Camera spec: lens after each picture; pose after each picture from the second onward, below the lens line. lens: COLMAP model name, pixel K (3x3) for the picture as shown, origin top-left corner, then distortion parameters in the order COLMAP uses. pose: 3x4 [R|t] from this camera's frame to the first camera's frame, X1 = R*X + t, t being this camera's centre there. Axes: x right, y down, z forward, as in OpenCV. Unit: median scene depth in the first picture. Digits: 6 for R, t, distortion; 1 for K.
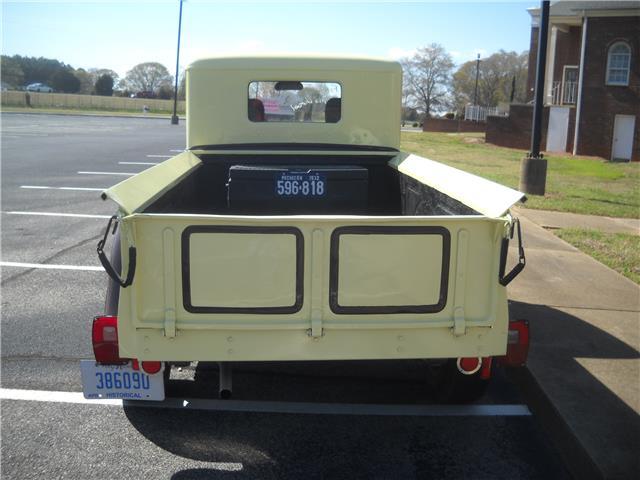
lens RADIAL K [[715.4, 0, 320.0], [0, 715.4, 236.3], [0, 0, 1]] dist [-0.158167, 0.000000]
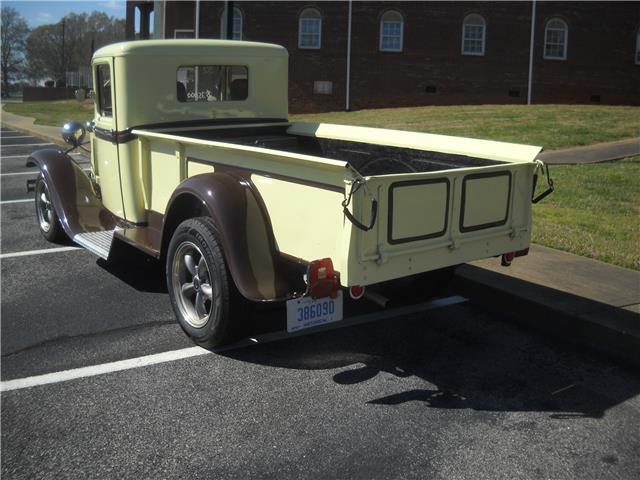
lens RADIAL K [[715.4, 0, 316.4], [0, 715.4, 238.4], [0, 0, 1]] dist [-0.158167, 0.000000]
pose [[0.843937, -0.130437, 0.520343, -0.942224], [0.102011, 0.991311, 0.083047, -0.033861], [-0.526654, -0.017006, 0.849910, -0.108910]]
